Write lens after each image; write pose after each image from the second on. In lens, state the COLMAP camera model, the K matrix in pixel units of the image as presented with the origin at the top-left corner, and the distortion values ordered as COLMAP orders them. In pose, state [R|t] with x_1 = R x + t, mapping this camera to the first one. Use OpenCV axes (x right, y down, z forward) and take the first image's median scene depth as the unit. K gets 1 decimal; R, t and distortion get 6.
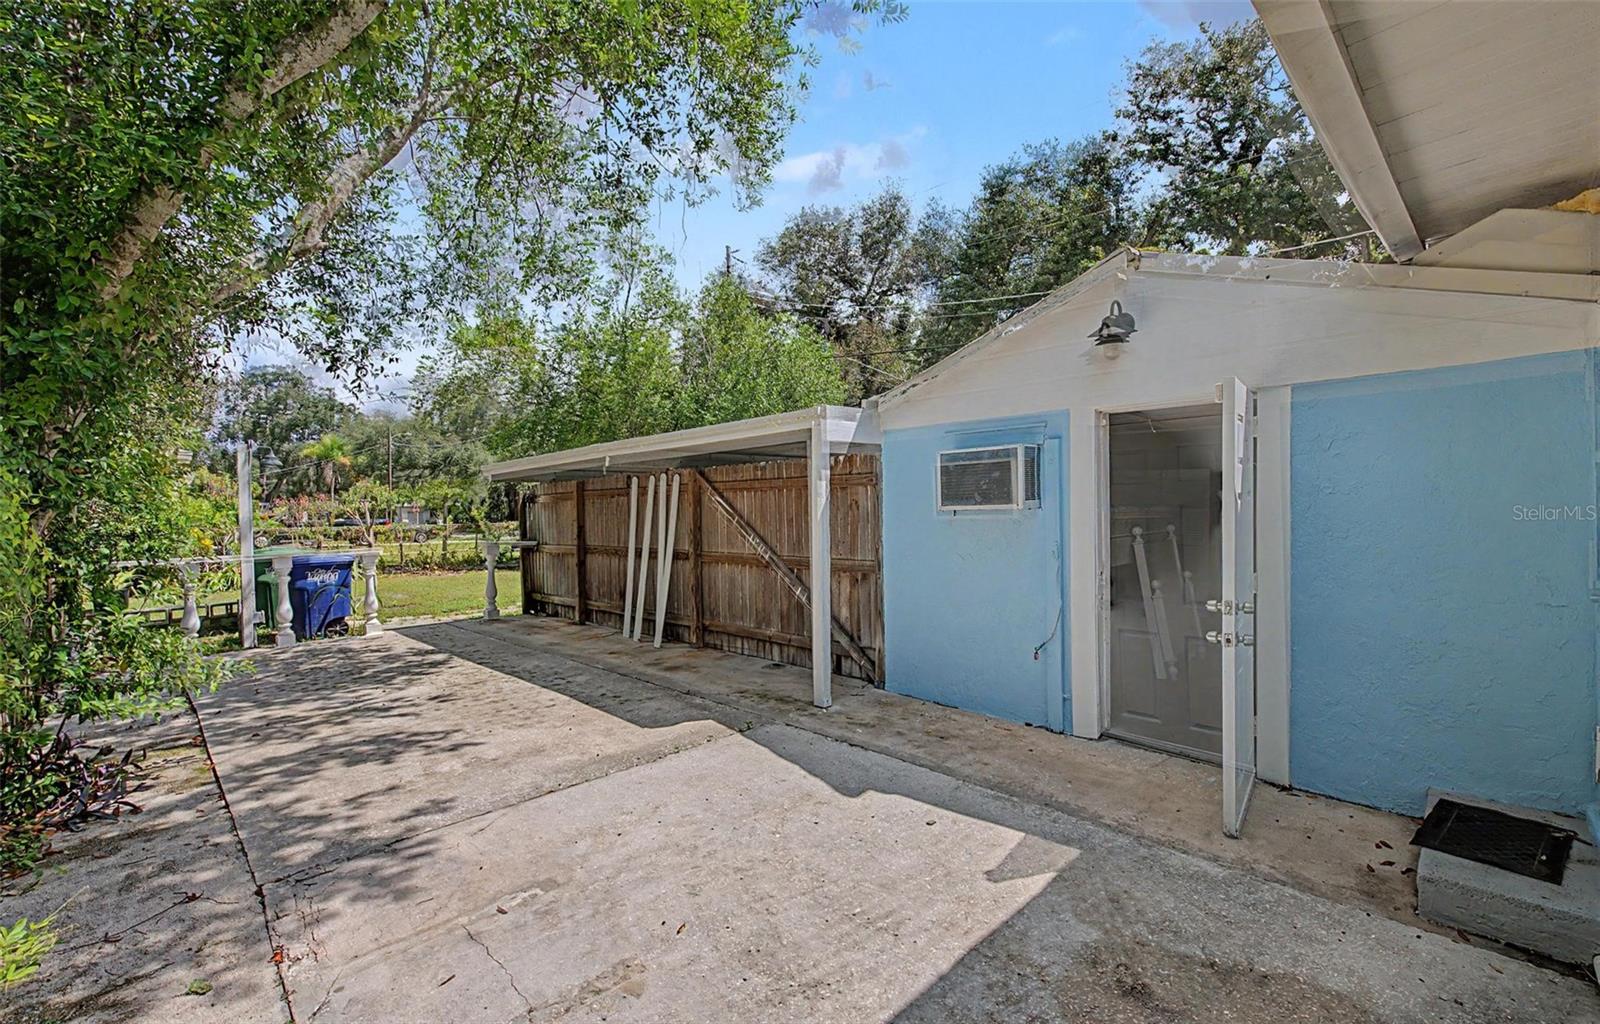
lens RADIAL K [[699.0, 0, 801.8], [0, 699.0, 514.8], [0, 0, 1]] dist [-0.002440, -0.000748]
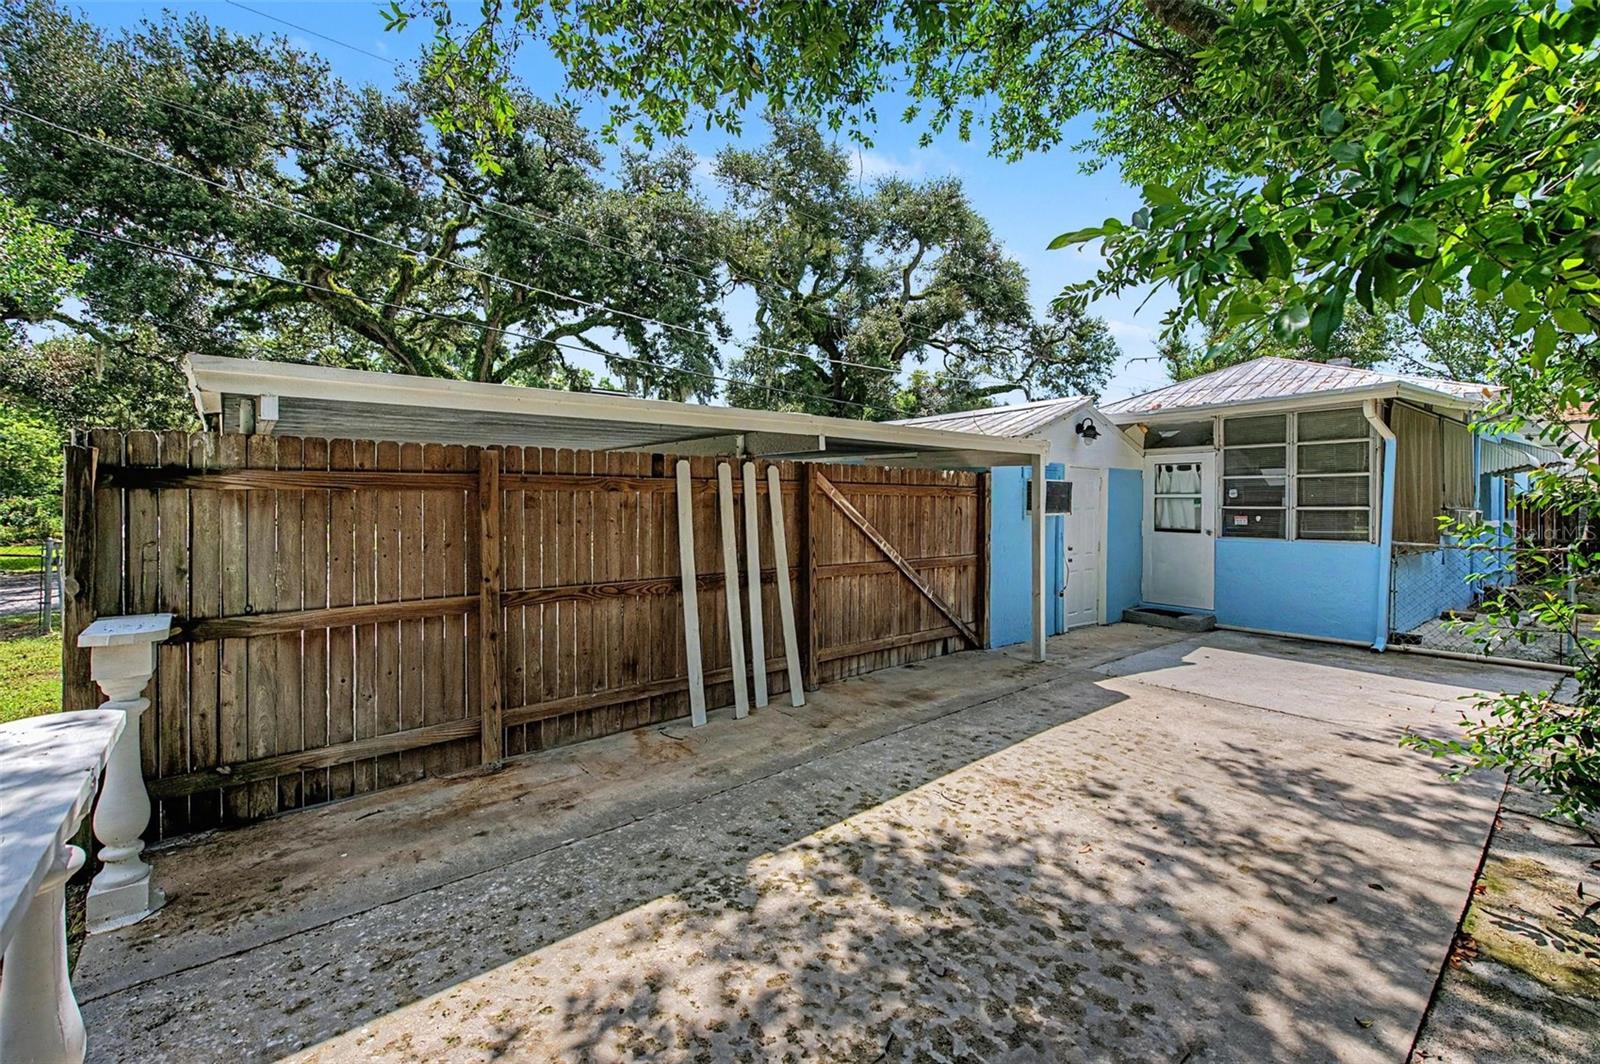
lens RADIAL K [[711.3, 0, 800.6], [0, 711.3, 519.0], [0, 0, 1]] dist [0.002250, 0.001184]
pose [[0.045202, -0.003478, 0.998972, -1.474180], [0.004703, 0.999984, 0.003269, -0.006809], [-0.998967, 0.004551, 0.045217, 1.517556]]
